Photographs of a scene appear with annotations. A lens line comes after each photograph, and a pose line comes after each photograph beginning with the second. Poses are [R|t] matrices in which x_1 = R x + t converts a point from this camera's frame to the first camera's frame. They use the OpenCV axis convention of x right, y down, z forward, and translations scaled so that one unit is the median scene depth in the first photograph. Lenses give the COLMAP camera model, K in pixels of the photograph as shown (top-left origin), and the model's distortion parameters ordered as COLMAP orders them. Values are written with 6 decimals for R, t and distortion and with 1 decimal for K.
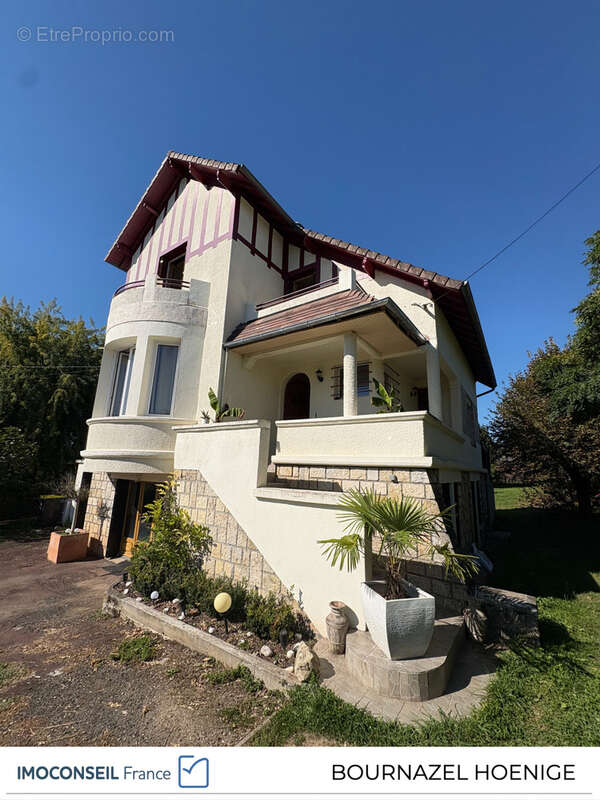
lens RADIAL K [[321.5, 0, 300.0], [0, 321.5, 400.0], [0, 0, 1]] dist [-0.001412, -0.000032]
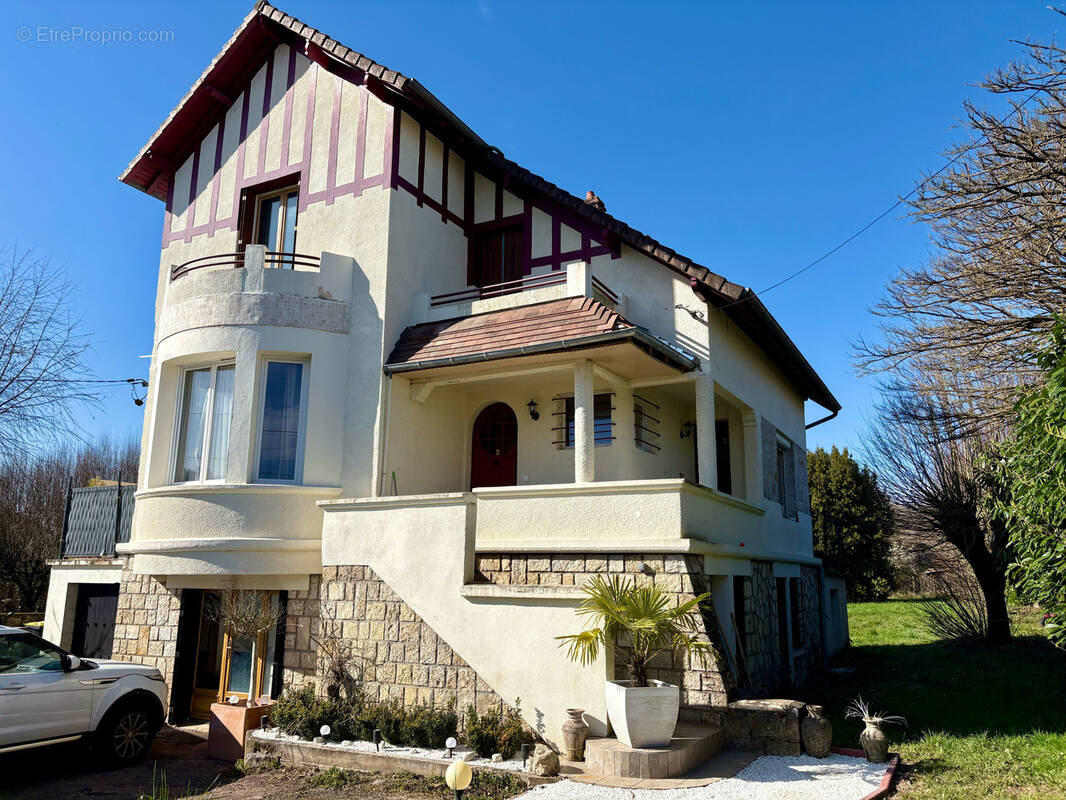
lens RADIAL K [[798.9, 0, 533.0], [0, 798.9, 400.0], [0, 0, 1]] dist [0.057543, -0.000168]
pose [[0.994099, -0.001717, 0.108464, -0.118433], [0.001866, 0.999997, -0.001275, -0.104480], [-0.108461, 0.001470, 0.994100, -0.590612]]
